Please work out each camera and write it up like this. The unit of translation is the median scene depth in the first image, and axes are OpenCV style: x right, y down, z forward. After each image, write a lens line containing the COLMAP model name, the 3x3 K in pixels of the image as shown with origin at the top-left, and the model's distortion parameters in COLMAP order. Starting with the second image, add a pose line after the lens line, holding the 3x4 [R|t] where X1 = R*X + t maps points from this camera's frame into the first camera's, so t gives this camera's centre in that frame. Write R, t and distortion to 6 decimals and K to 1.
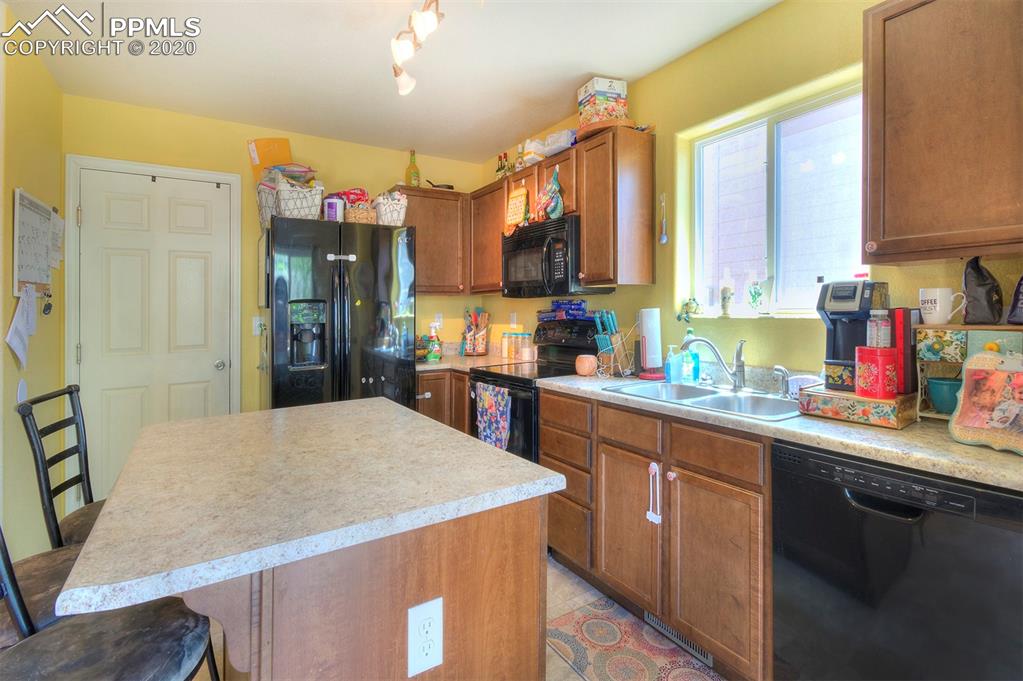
lens RADIAL K [[495.2, 0, 530.1], [0, 495.2, 313.1], [0, 0, 1]] dist [-0.006258, -0.003336]
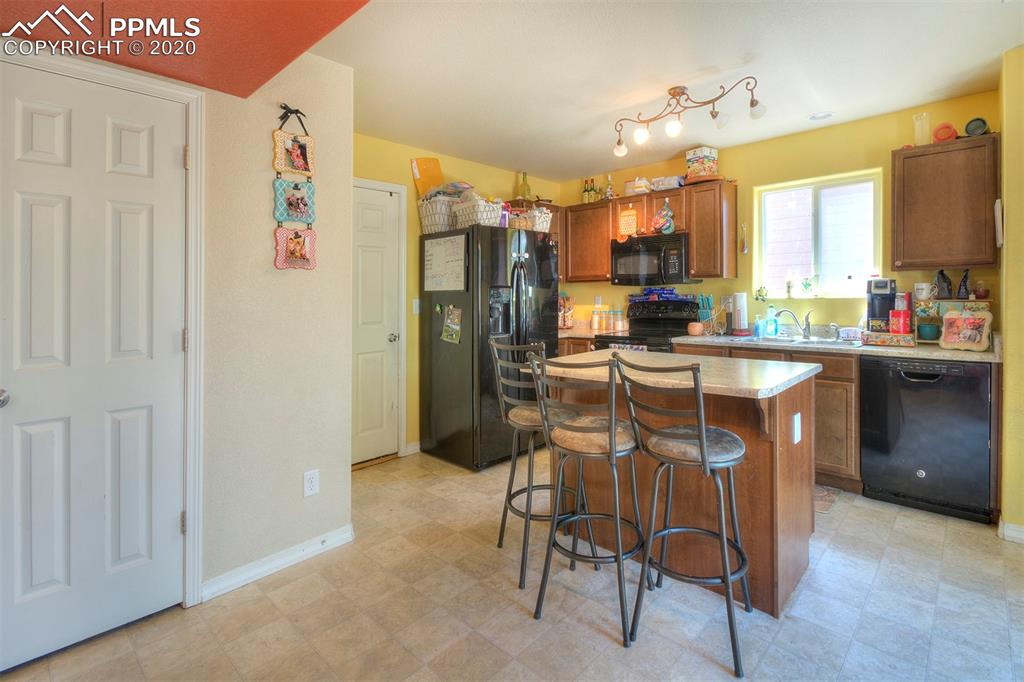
lens RADIAL K [[495.7, 0, 518.8], [0, 495.7, 297.1], [0, 0, 1]] dist [-0.006258, -0.003336]
pose [[0.970155, 0.002459, 0.242474, -0.860505], [-0.000549, 0.999968, -0.007942, 0.017798], [-0.242486, 0.007572, 0.970125, -0.406922]]
